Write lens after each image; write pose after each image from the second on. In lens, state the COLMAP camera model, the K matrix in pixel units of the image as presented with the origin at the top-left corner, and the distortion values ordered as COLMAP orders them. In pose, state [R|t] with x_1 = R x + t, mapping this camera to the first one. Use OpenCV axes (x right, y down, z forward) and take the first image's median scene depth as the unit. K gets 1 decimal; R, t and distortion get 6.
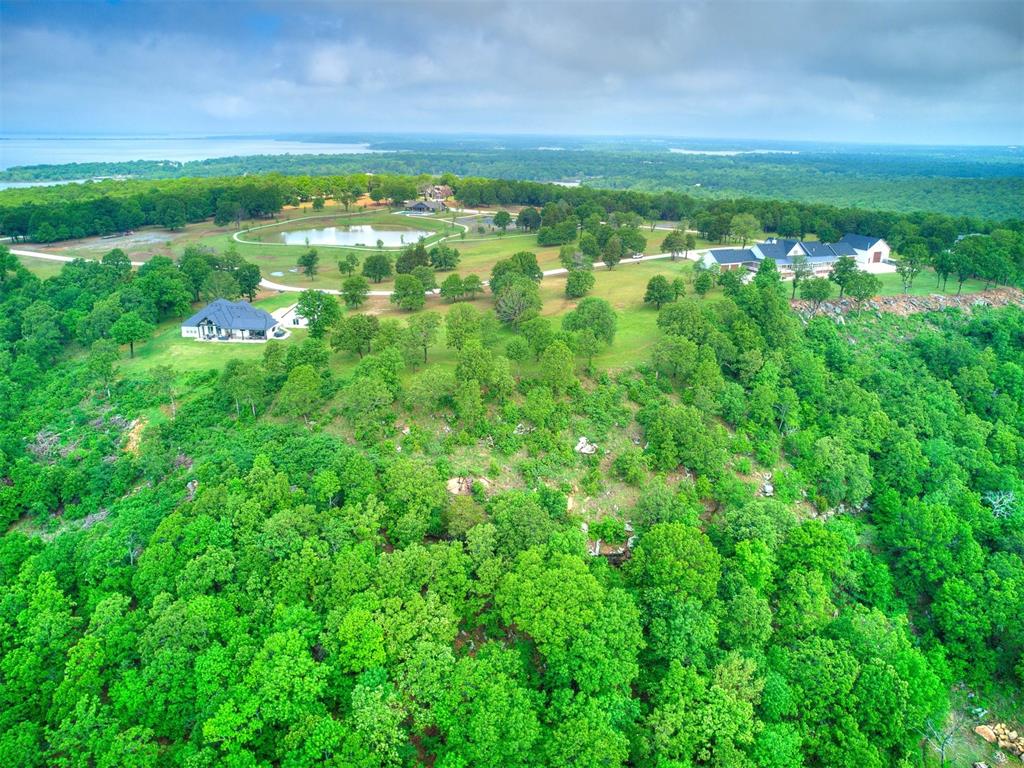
lens RADIAL K [[736.1, 0, 512.0], [0, 736.1, 384.0], [0, 0, 1]] dist [-0.061643, 0.042909]
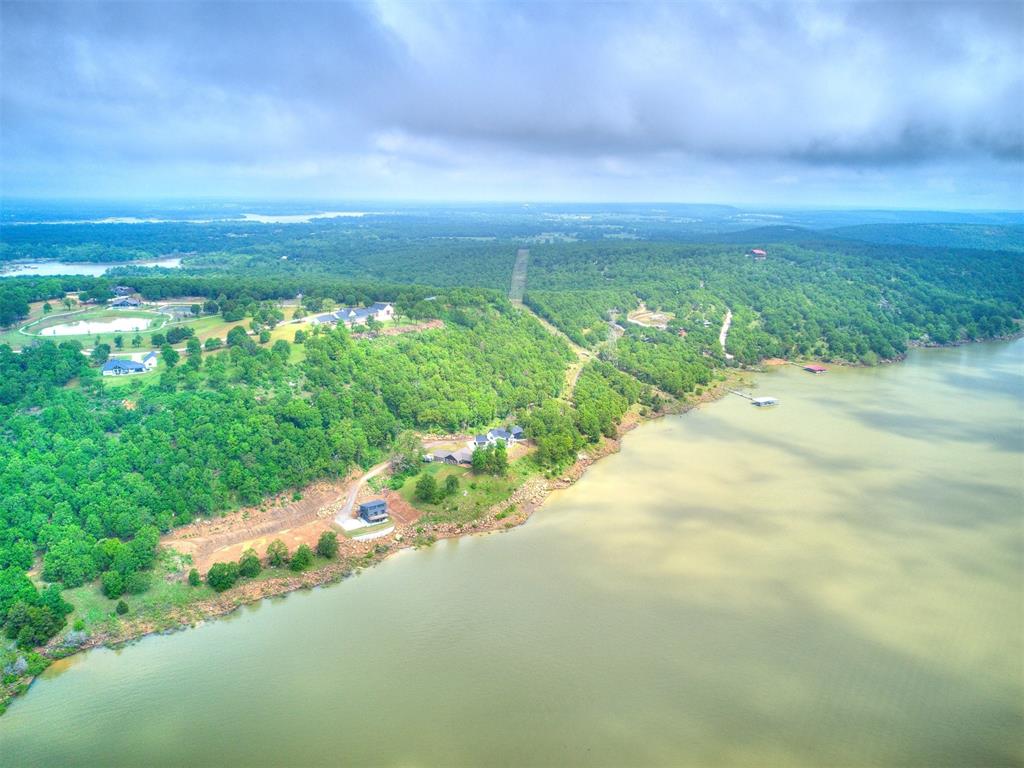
lens RADIAL K [[736.1, 0, 512.0], [0, 736.1, 384.0], [0, 0, 1]] dist [-0.061643, 0.042909]
pose [[0.851469, -0.132948, 0.507272, -0.449288], [0.169490, 0.985181, -0.026293, 0.212599], [-0.496260, 0.108365, 0.861385, -1.420653]]
